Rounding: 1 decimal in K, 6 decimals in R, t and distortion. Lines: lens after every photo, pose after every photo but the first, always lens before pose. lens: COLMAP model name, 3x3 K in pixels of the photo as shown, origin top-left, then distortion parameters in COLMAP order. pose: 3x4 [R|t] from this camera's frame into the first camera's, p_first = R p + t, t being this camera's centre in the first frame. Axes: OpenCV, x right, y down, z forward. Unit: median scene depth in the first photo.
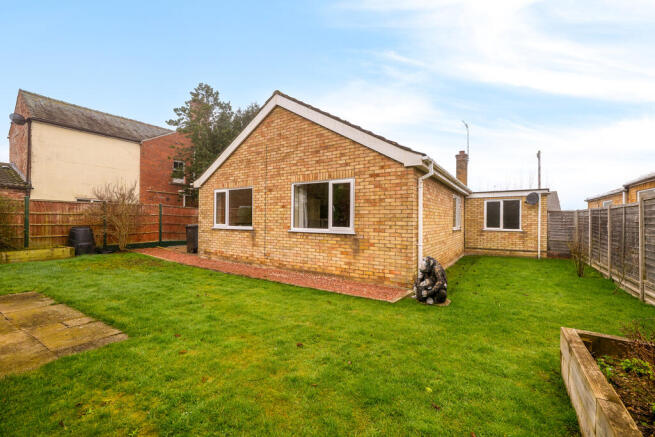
lens RADIAL K [[286.5, 0, 324.8], [0, 286.5, 219.3], [0, 0, 1]] dist [-0.001246, -0.000138]
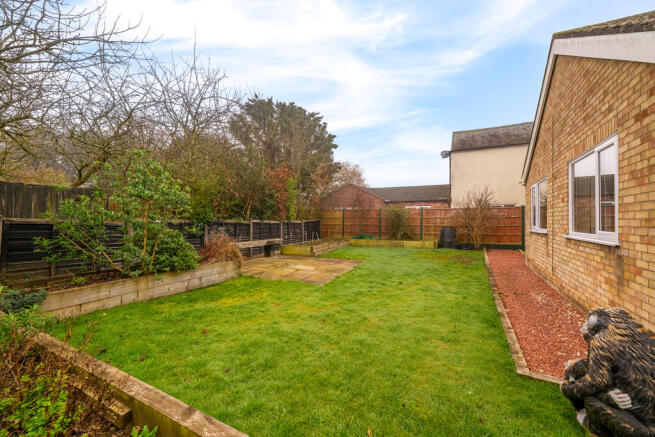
lens RADIAL K [[286.5, 0, 325.4], [0, 286.5, 219.4], [0, 0, 1]] dist [-0.001246, -0.000138]
pose [[0.056866, -0.013141, -0.998295, 0.580646], [-0.006713, 0.999886, -0.013544, 0.016043], [0.998359, 0.007471, 0.056771, 0.483671]]
